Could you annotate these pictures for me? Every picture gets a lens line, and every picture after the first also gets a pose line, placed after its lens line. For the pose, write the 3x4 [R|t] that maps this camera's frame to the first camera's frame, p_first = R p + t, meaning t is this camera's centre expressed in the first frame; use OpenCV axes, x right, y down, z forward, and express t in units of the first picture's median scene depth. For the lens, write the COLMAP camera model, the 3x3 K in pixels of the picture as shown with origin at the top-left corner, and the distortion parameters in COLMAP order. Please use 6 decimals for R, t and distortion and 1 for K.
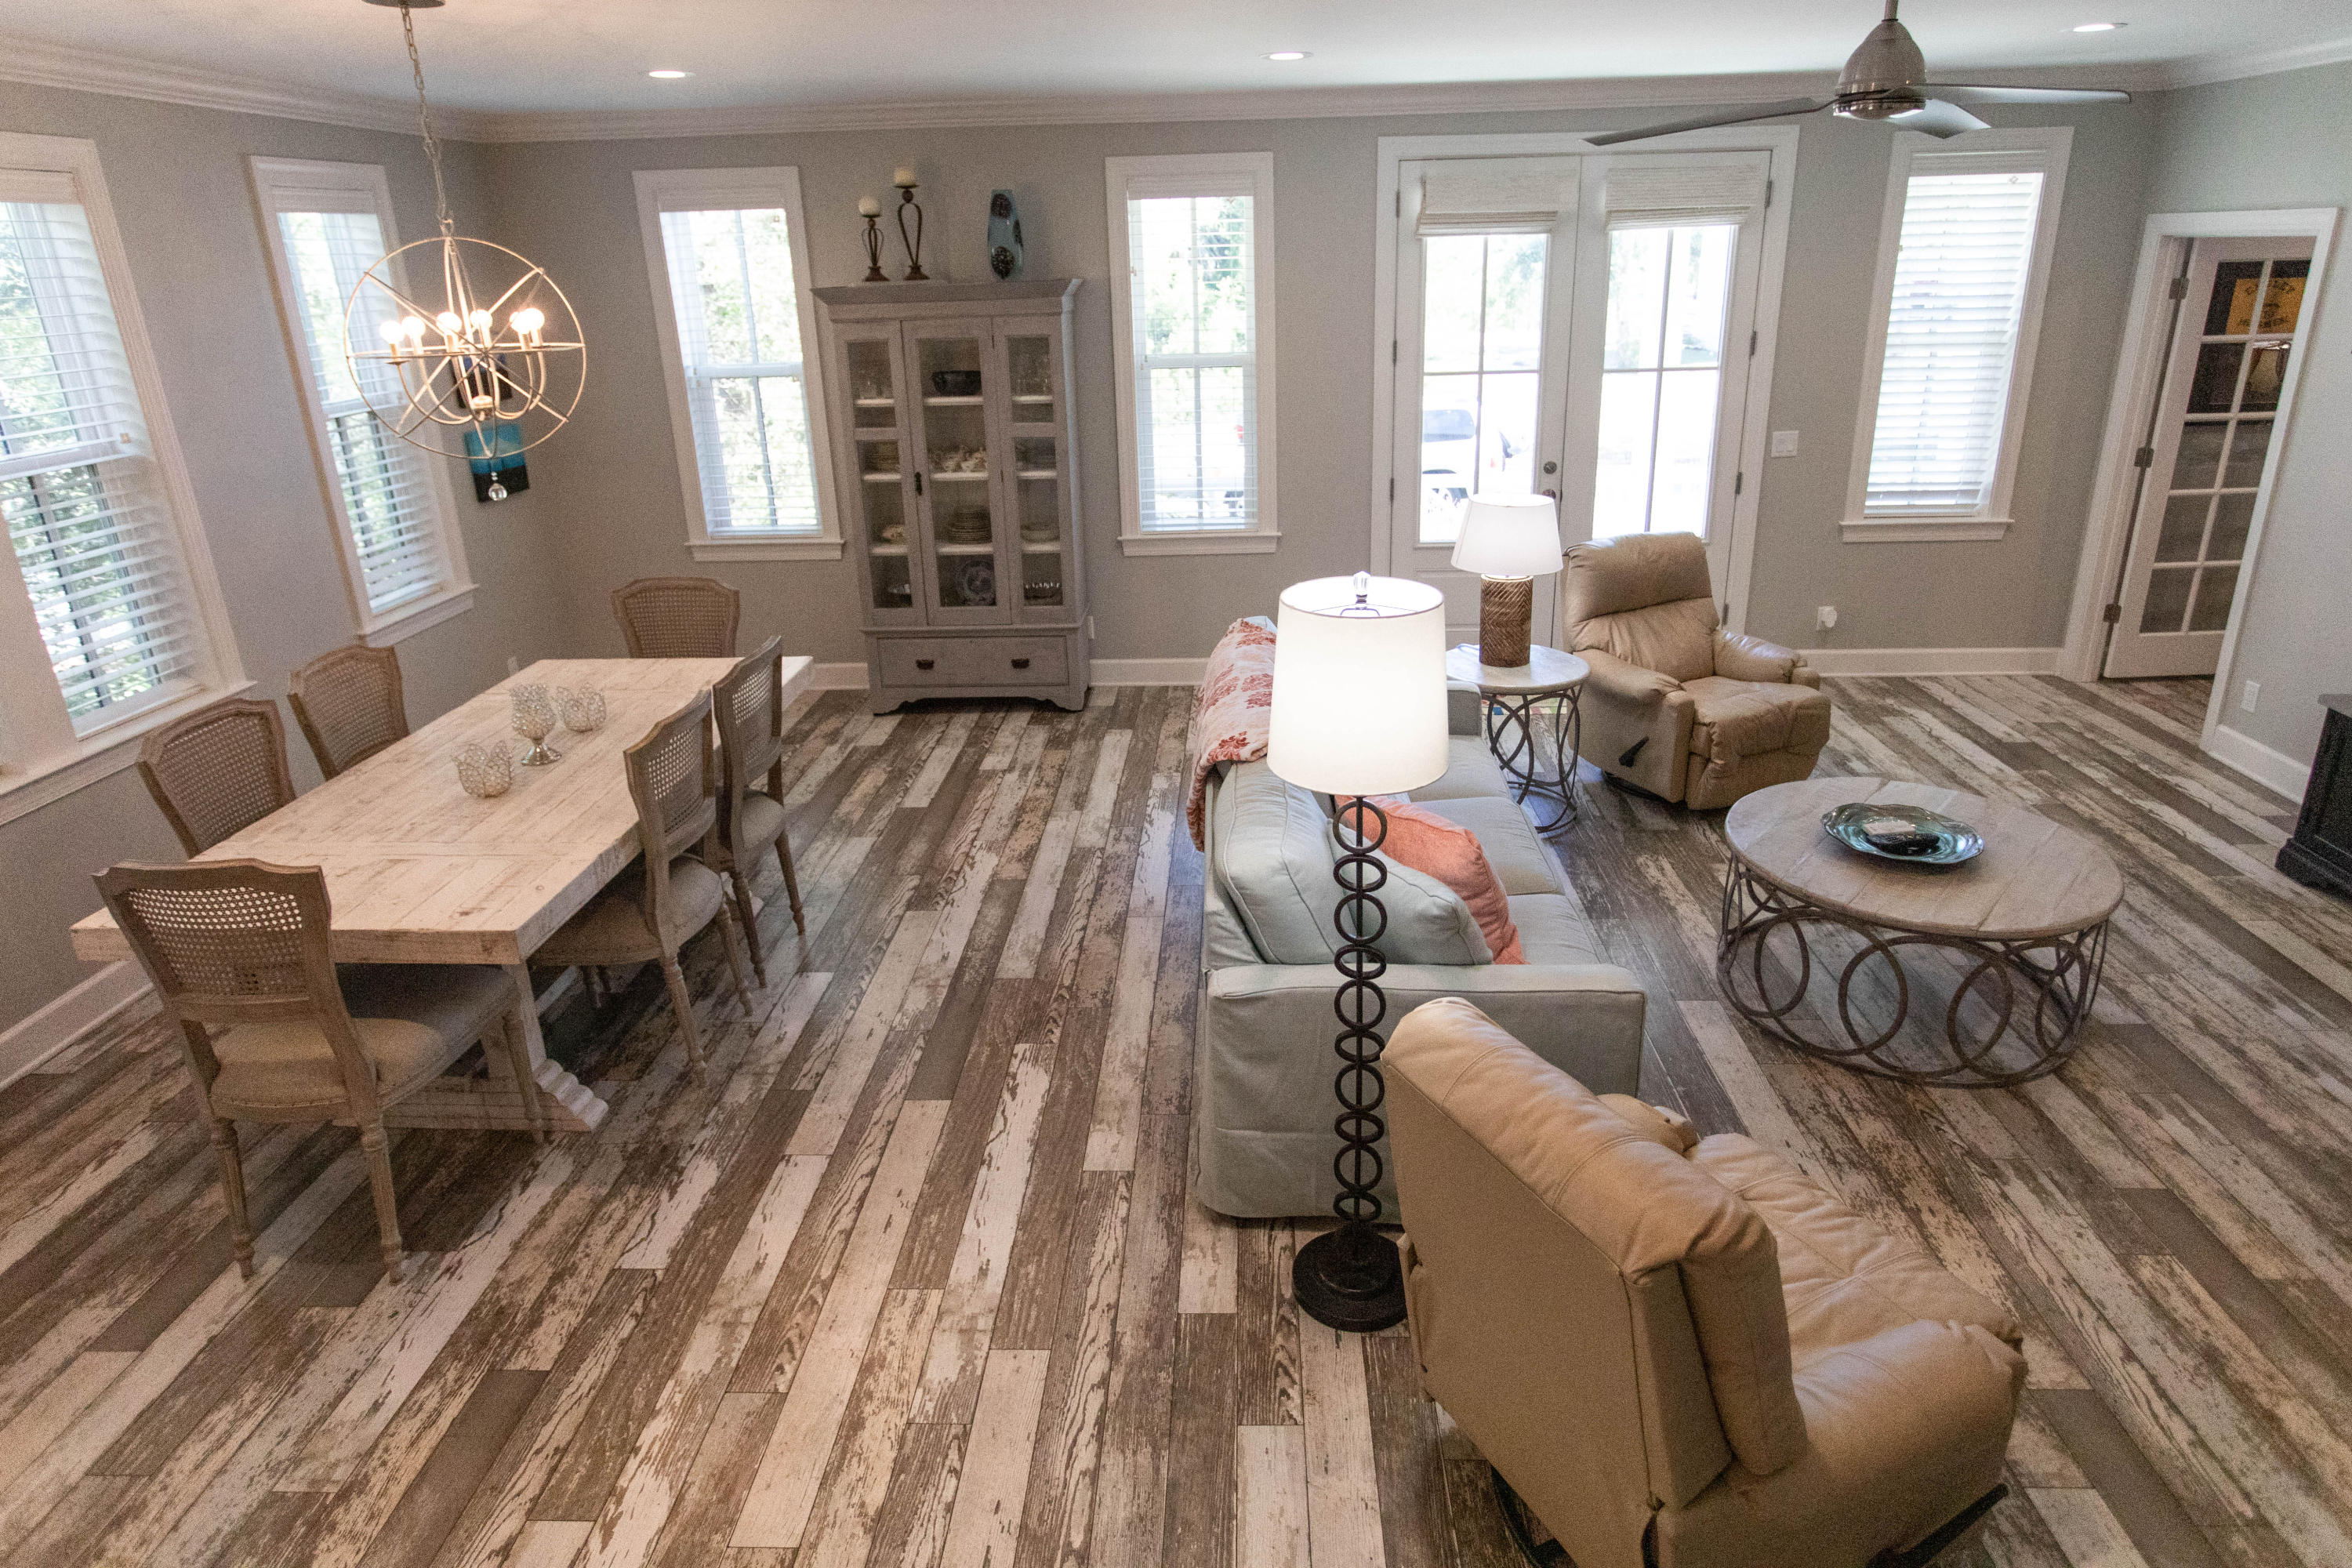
lens RADIAL K [[1332.4, 0, 1186.0], [0, 1332.4, 710.3], [0, 0, 1]] dist [-0.002284, 0.001048]
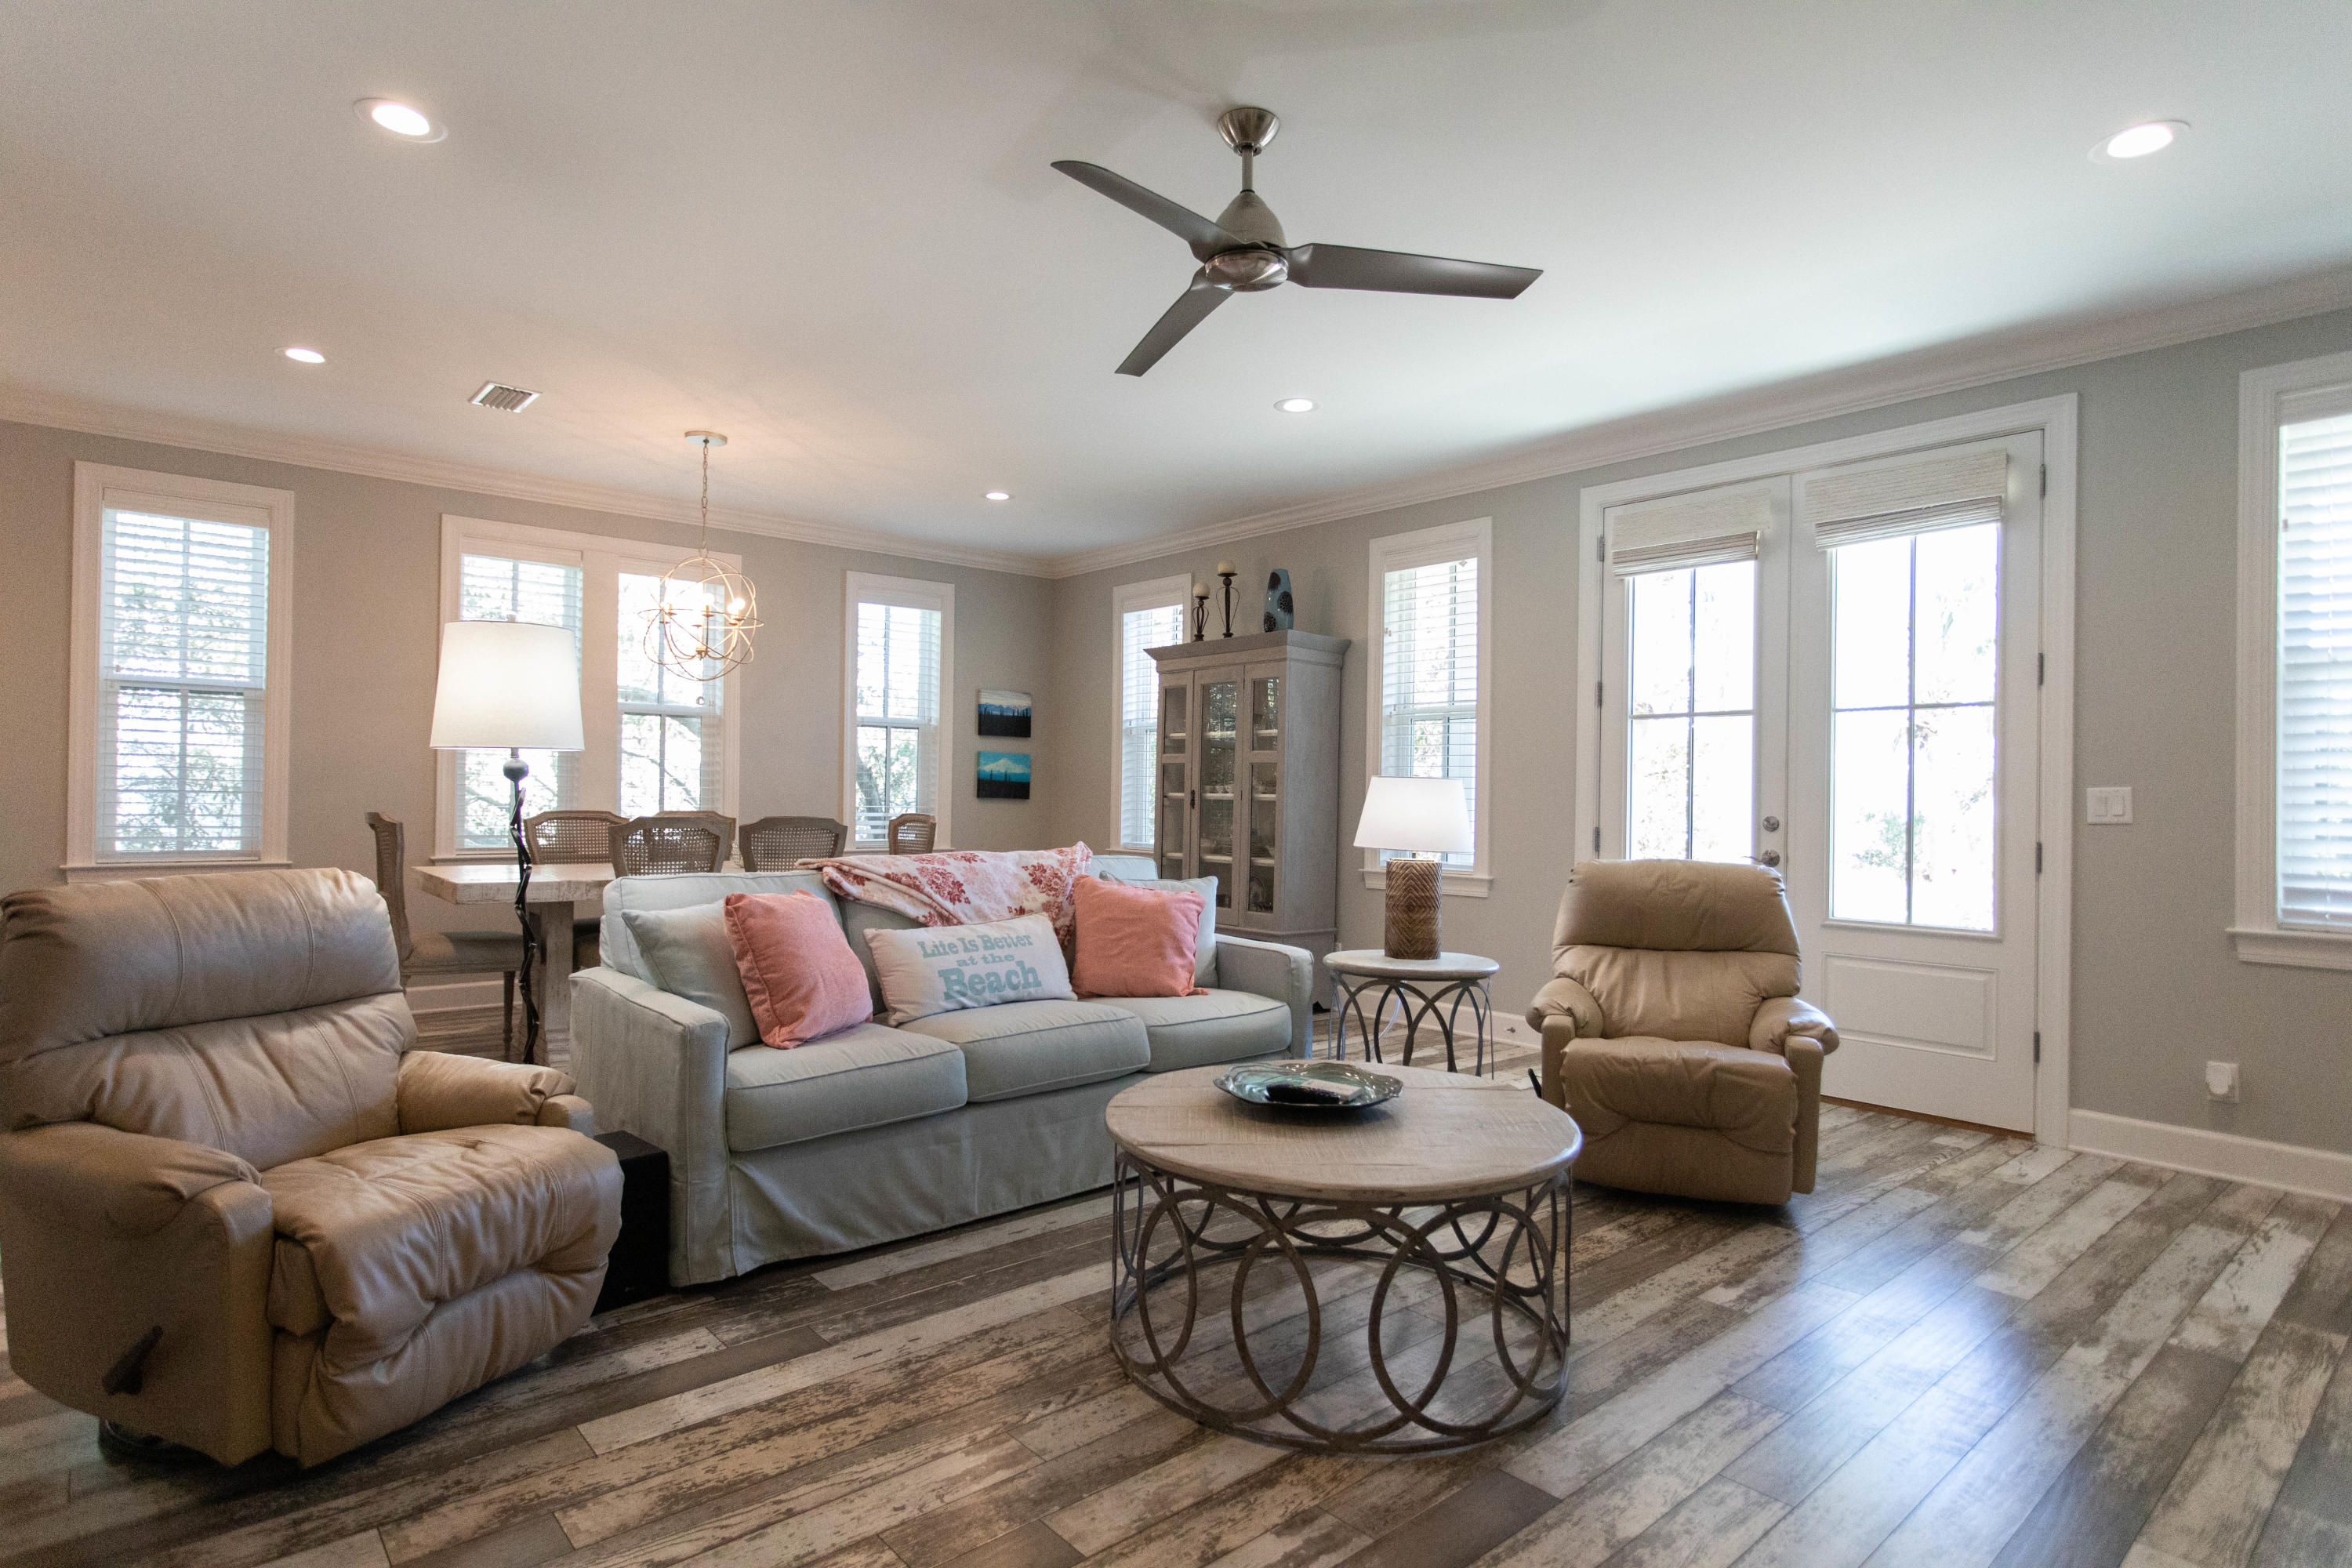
lens RADIAL K [[1222.0, 0, 1181.4], [0, 1222.0, 789.9], [0, 0, 1]] dist [-0.001061, 0.000278]
pose [[0.688067, 0.034046, -0.724848, 0.738970], [-0.270551, 0.938910, -0.212721, 0.076516], [0.673325, 0.342474, 0.655244, 0.318845]]
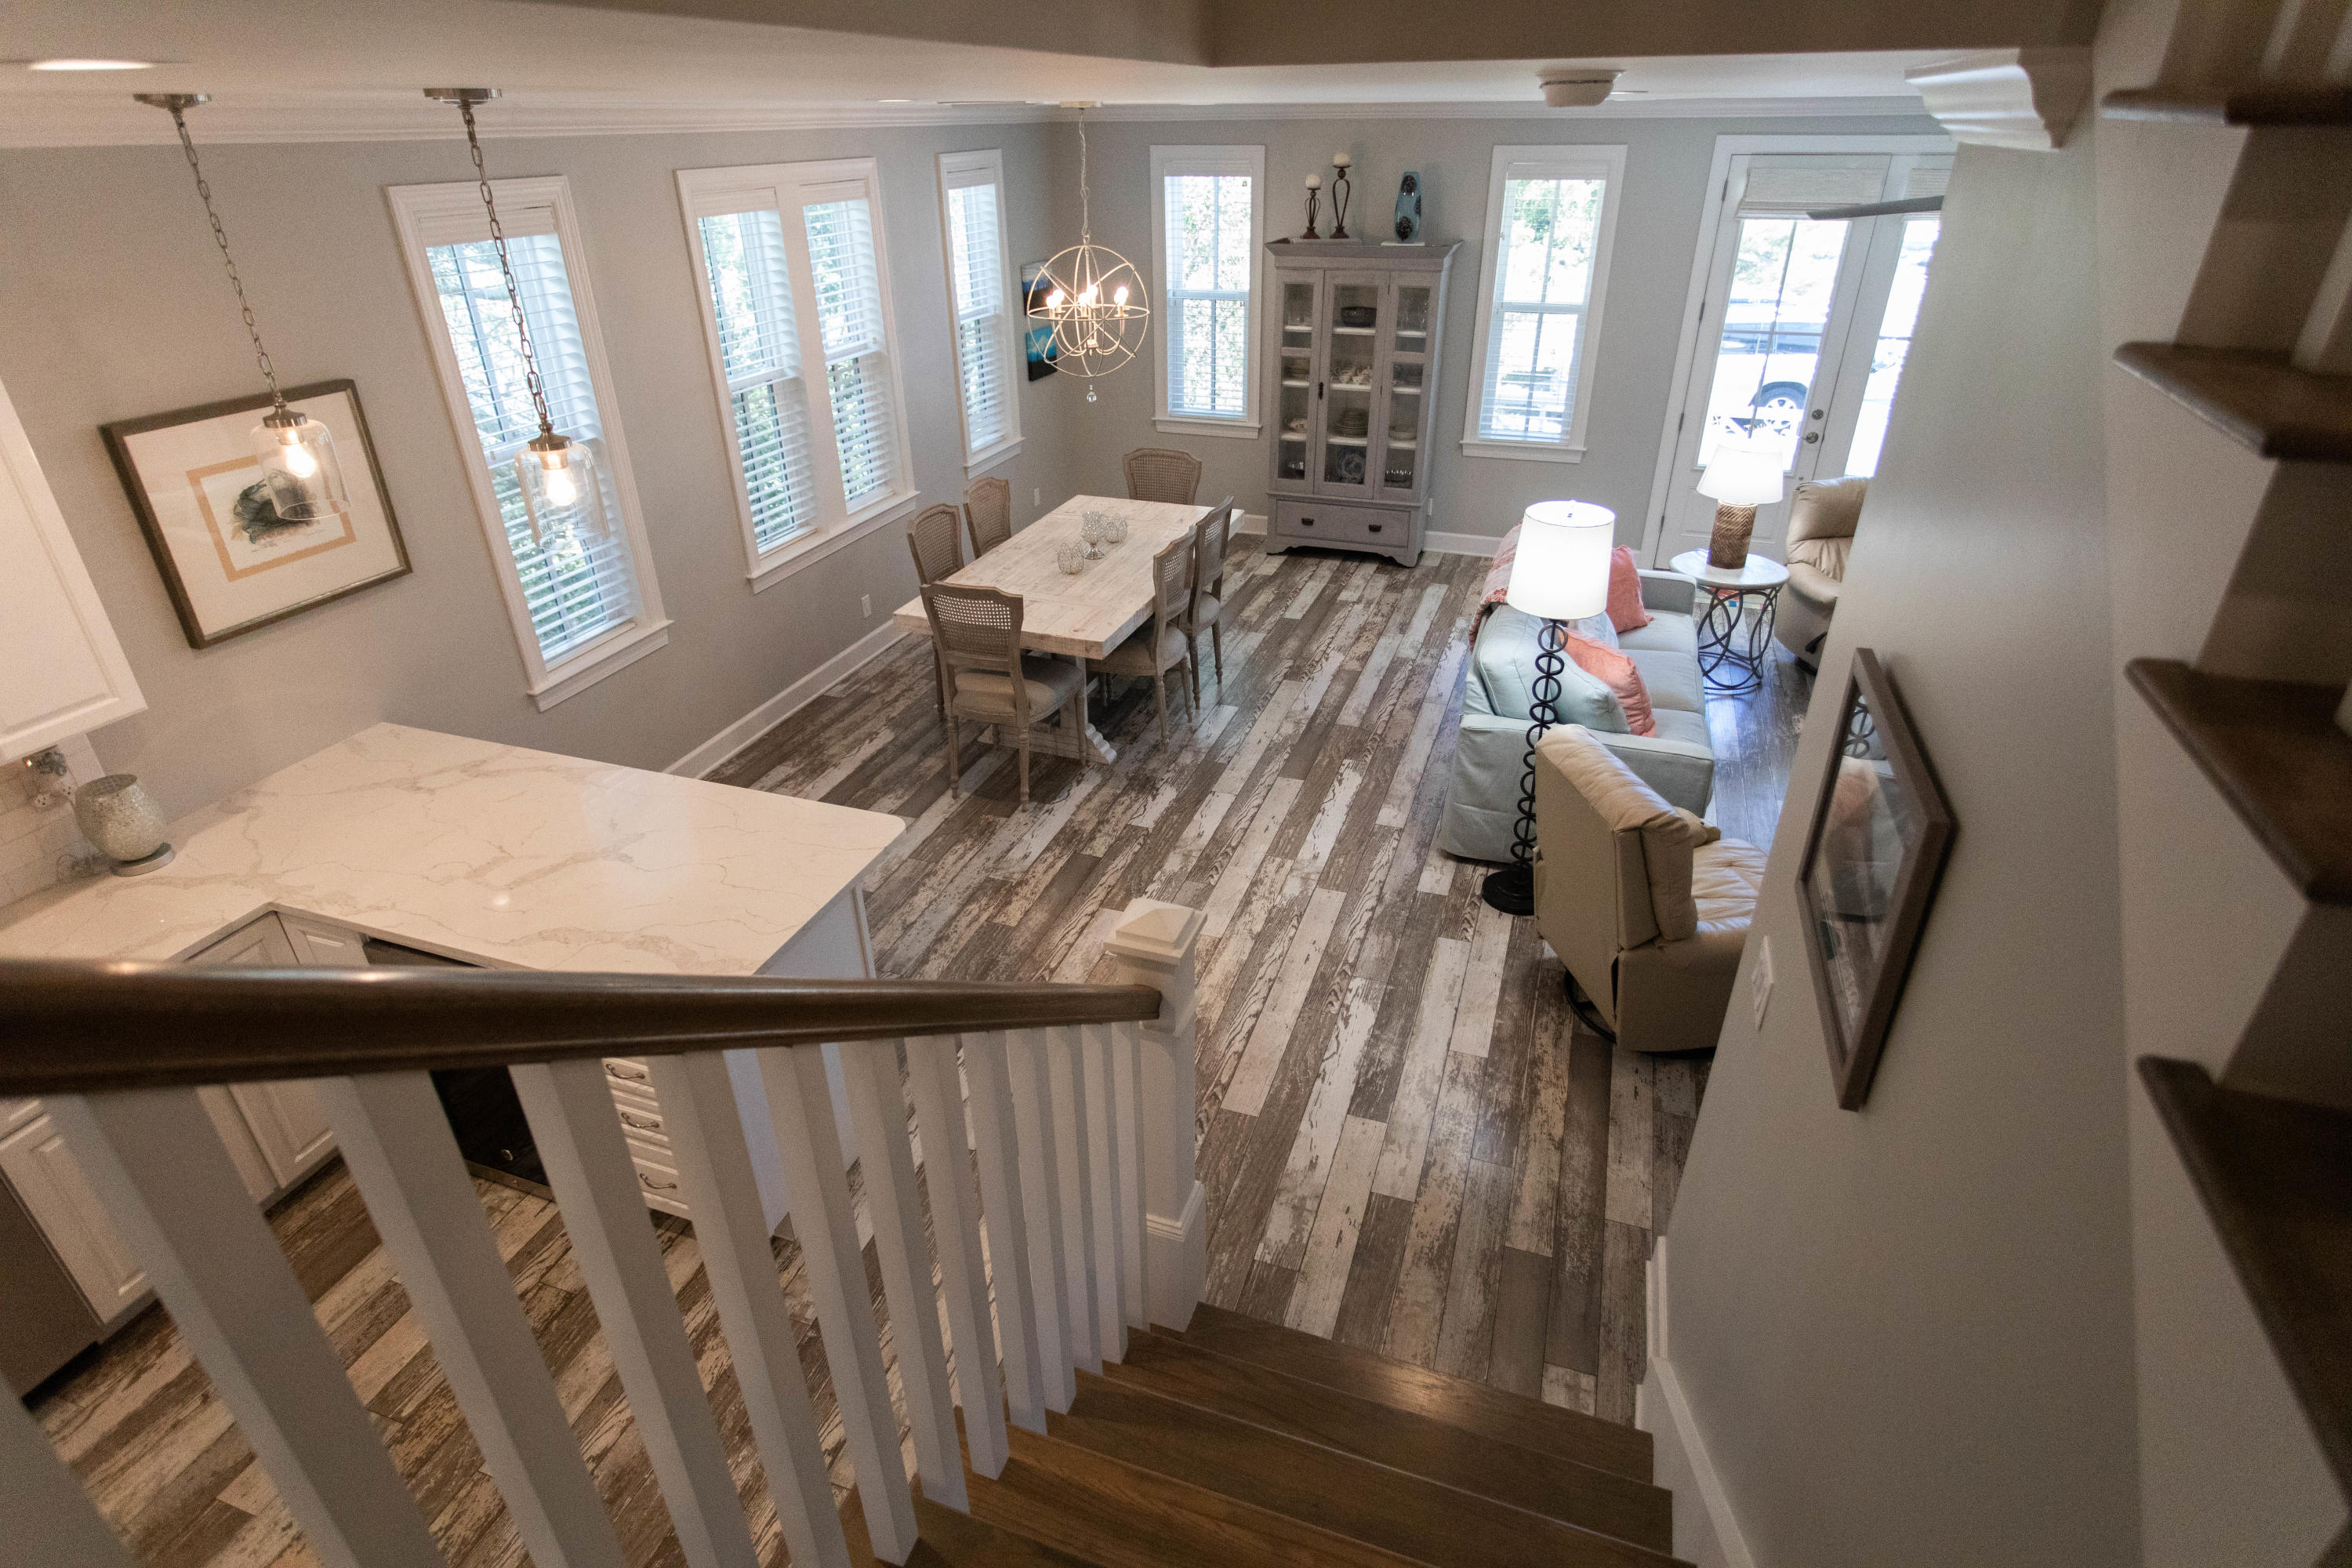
lens RADIAL K [[1206.9, 0, 1177.6], [0, 1206.9, 775.5], [0, 0, 1]] dist [-0.001879, 0.000413]
pose [[0.957172, 0.155263, -0.244368, 0.034482], [-0.111616, 0.976688, 0.183362, 0.011728], [0.267141, -0.148234, 0.952188, -0.379306]]
